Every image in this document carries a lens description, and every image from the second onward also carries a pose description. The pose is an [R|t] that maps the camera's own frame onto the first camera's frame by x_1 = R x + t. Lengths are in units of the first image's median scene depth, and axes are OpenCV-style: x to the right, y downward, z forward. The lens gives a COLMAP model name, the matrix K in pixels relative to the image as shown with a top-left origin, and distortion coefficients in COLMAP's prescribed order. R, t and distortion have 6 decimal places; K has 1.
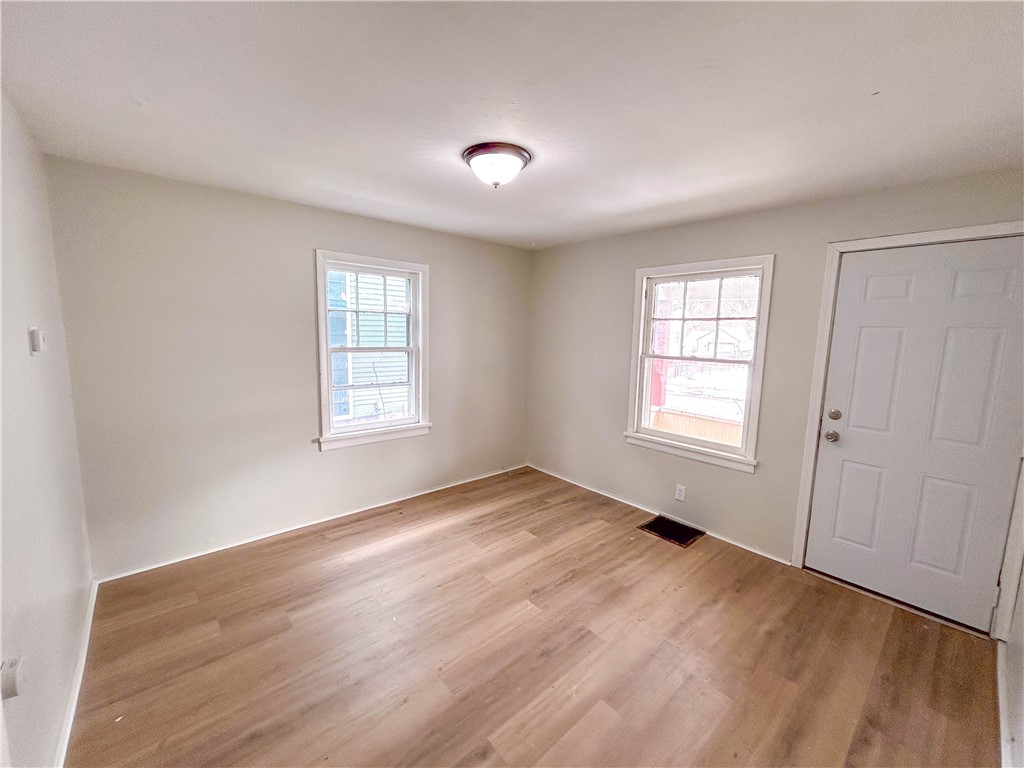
lens RADIAL K [[413.3, 0, 511.1], [0, 413.3, 383.3], [0, 0, 1]] dist [0.001949, 0.000624]
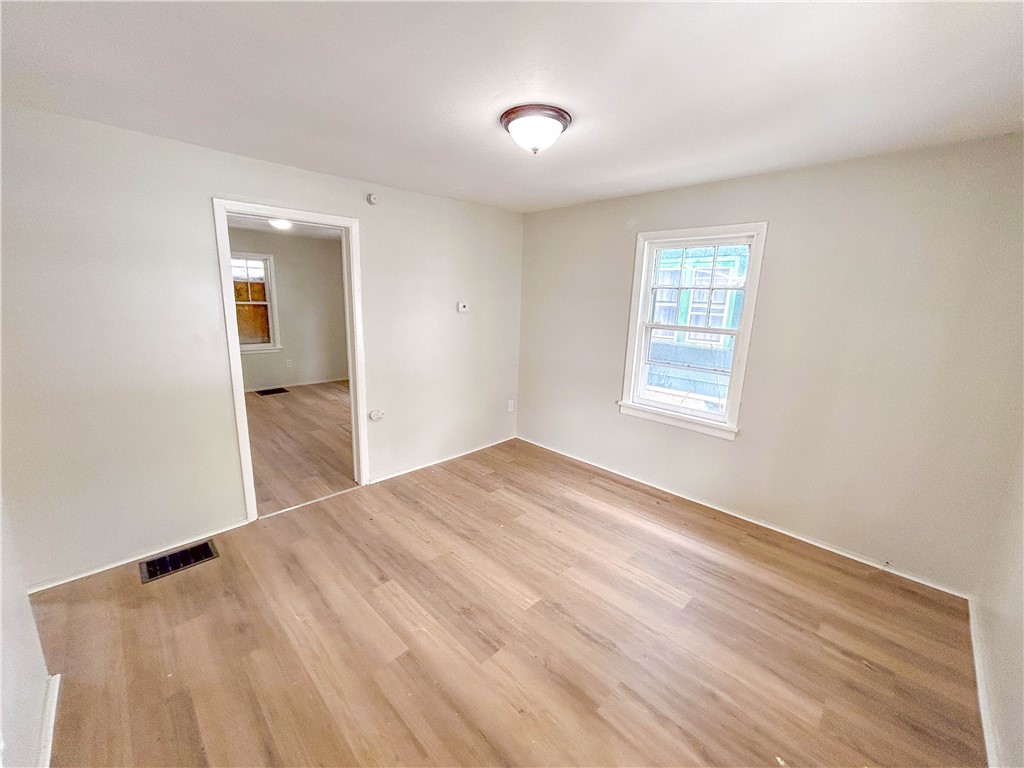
lens RADIAL K [[413.3, 0, 511.1], [0, 413.3, 383.3], [0, 0, 1]] dist [0.001949, 0.000624]
pose [[0.063497, 0.186650, -0.980372, 0.604927], [-0.155212, 0.972248, 0.175051, -0.066773], [0.985838, 0.141051, 0.090706, 0.560006]]
